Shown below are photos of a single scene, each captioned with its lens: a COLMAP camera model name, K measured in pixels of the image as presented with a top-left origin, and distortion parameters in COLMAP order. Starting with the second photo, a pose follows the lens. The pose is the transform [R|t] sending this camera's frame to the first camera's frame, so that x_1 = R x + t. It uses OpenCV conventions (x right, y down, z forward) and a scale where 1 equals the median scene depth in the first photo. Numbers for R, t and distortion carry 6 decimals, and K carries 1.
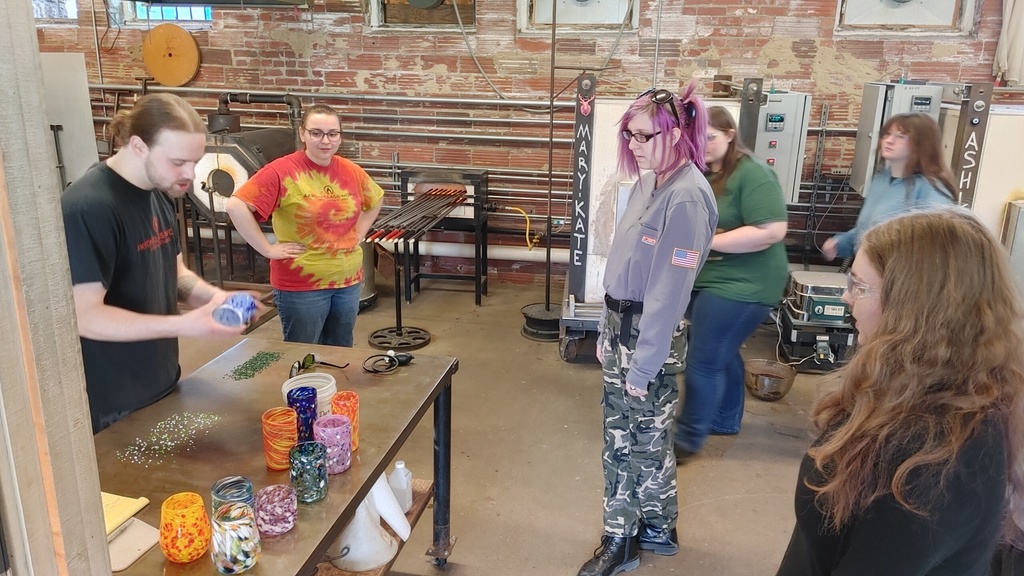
lens RADIAL K [[773.0, 0, 512.5], [0, 773.0, 281.8], [0, 0, 1]] dist [0.112395, -0.149486]
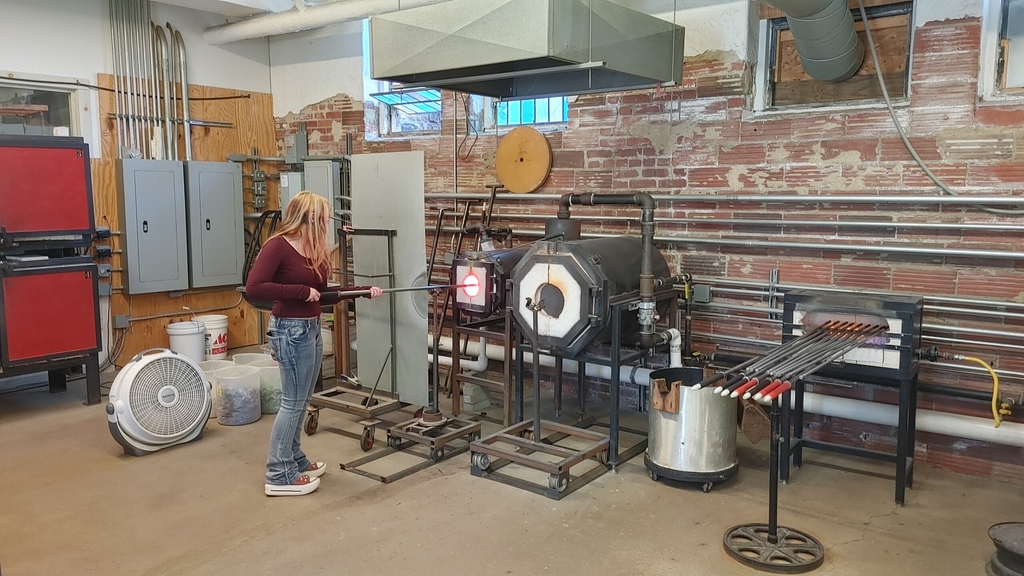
lens RADIAL K [[773.0, 0, 512.5], [0, 773.0, 281.8], [0, 0, 1]] dist [0.112395, -0.149486]
pose [[0.899199, 0.034163, -0.436204, -0.050939], [-0.102703, 0.985574, -0.134525, -0.028724], [0.425316, 0.165764, 0.889735, 0.233548]]
